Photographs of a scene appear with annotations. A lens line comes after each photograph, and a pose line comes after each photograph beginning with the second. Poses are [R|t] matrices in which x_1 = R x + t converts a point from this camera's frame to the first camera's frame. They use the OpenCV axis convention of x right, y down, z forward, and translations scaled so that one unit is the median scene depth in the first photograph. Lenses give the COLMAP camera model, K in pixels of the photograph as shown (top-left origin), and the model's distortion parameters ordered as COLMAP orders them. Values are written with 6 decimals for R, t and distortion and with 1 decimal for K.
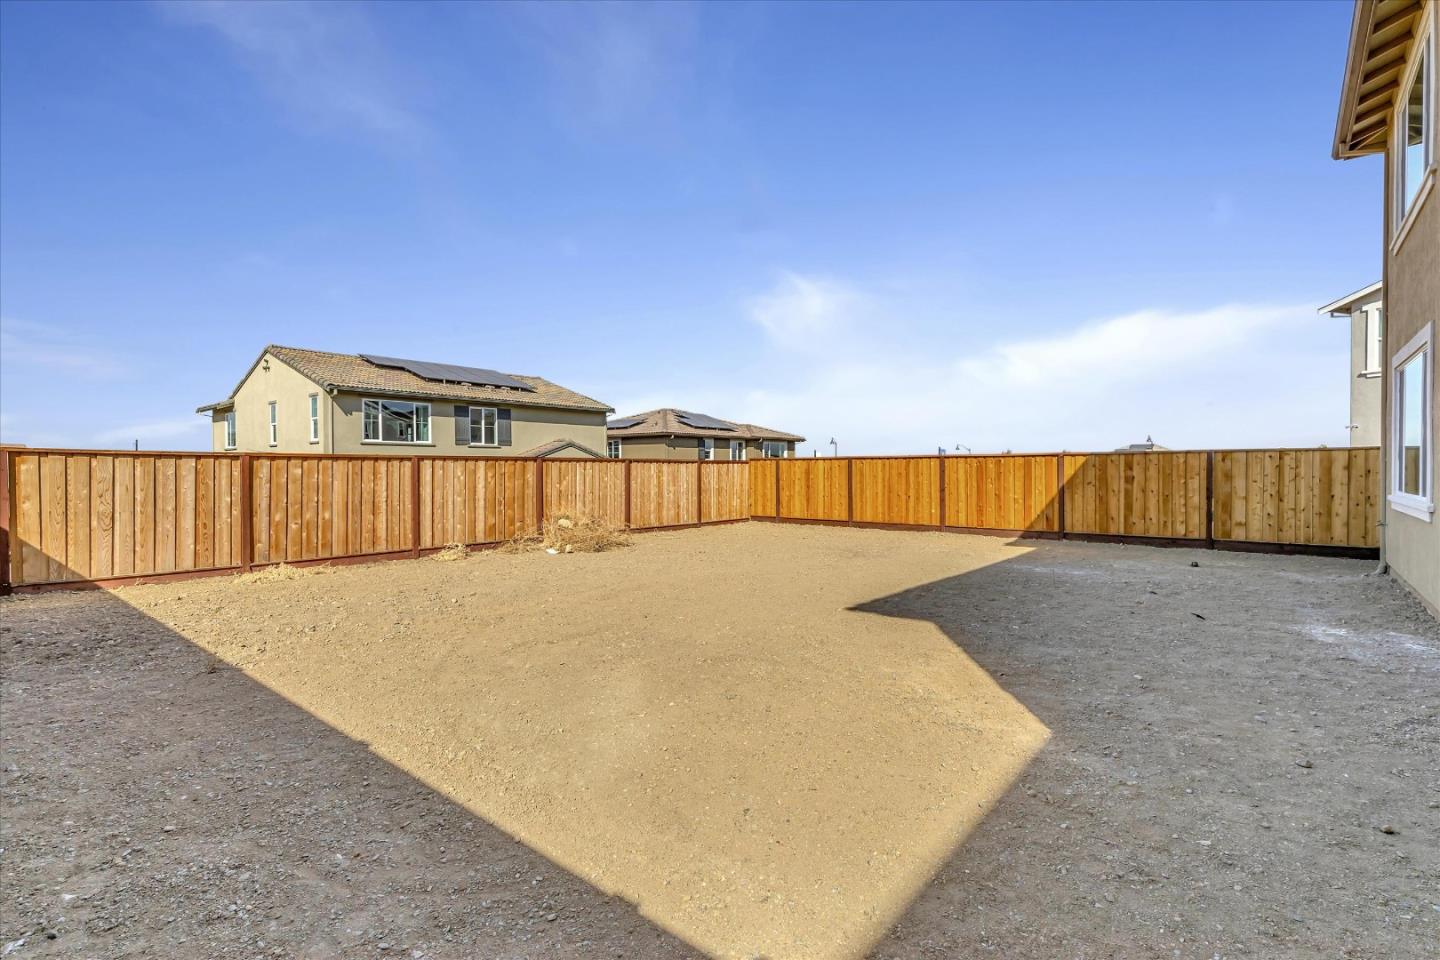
lens RADIAL K [[664.4, 0, 720.6], [0, 664.4, 476.7], [0, 0, 1]] dist [0.000797, 0.000003]
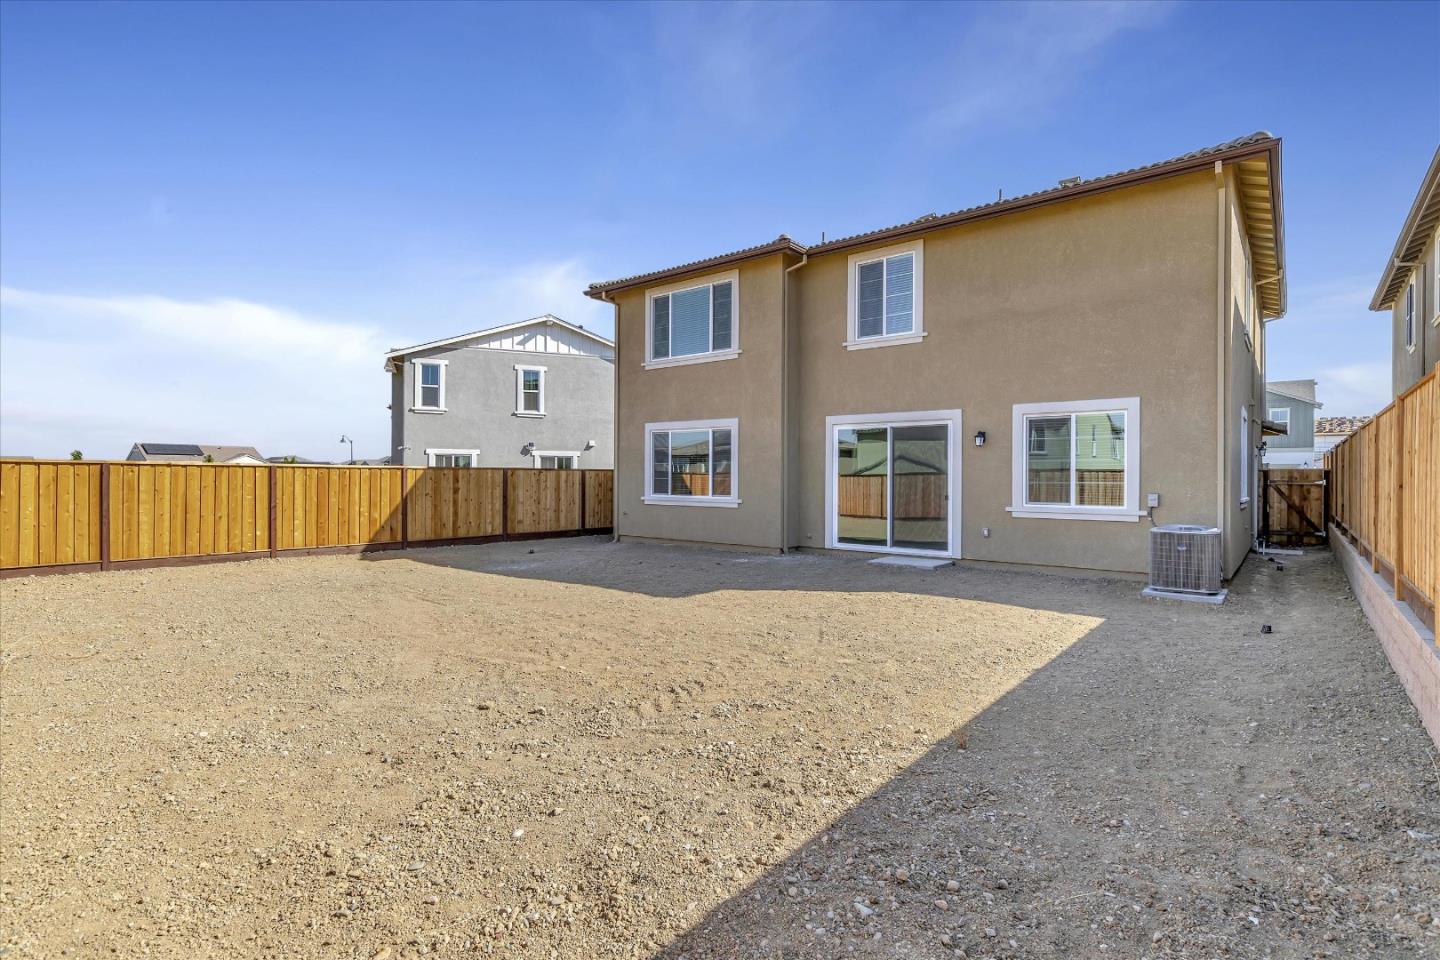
lens RADIAL K [[664.4, 0, 721.0], [0, 664.4, 479.1], [0, 0, 1]] dist [0.000797, 0.000003]
pose [[0.002131, 0.000843, 0.999997, -0.535697], [-0.000264, 1.000000, -0.000842, -0.013845], [-0.999998, -0.000262, 0.002131, 0.512196]]
